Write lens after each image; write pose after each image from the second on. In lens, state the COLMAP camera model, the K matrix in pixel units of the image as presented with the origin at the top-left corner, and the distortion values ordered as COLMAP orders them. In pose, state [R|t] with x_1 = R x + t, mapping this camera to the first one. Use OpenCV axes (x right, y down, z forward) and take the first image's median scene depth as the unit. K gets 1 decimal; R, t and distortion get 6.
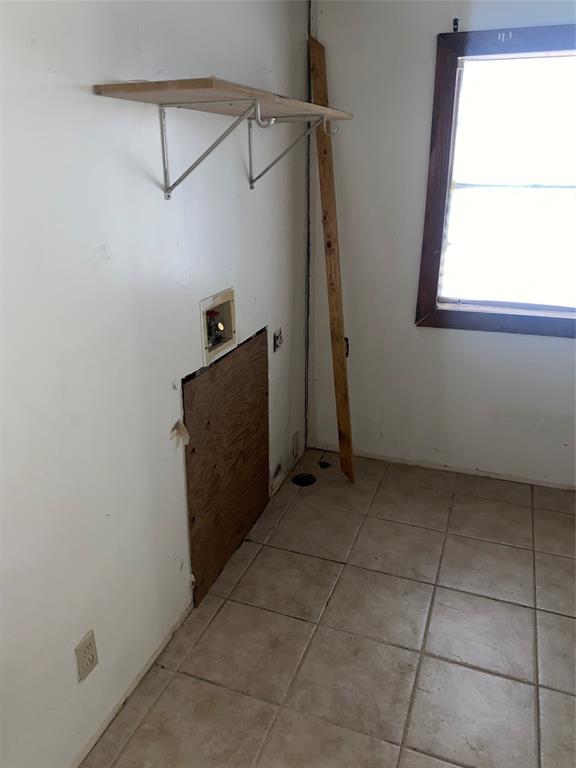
lens RADIAL K [[589.5, 0, 286.7], [0, 589.5, 382.3], [0, 0, 1]] dist [-0.006568, 0.001781]
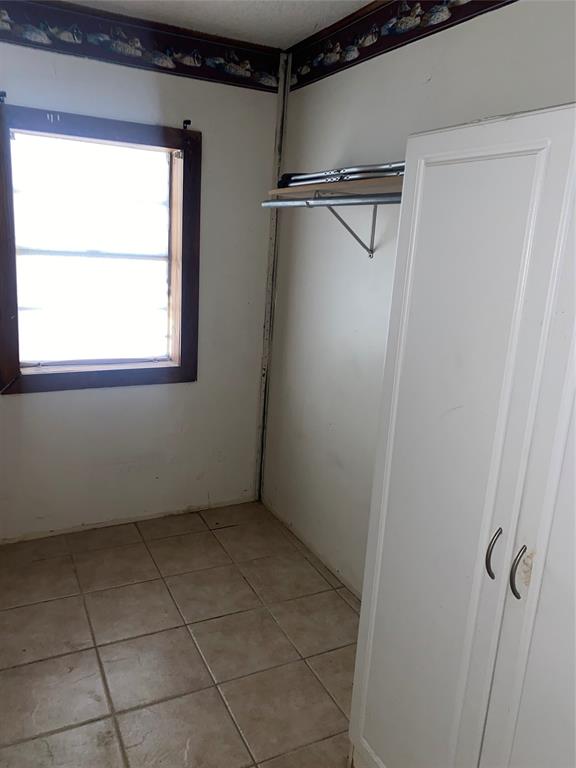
lens RADIAL K [[589.5, 0, 286.1], [0, 589.5, 385.0], [0, 0, 1]] dist [-0.006568, 0.001781]
pose [[0.673023, -0.141872, 0.725888, -0.179854], [0.205073, 0.978746, 0.001155, -0.021154], [-0.710623, 0.148083, 0.687812, 0.026096]]
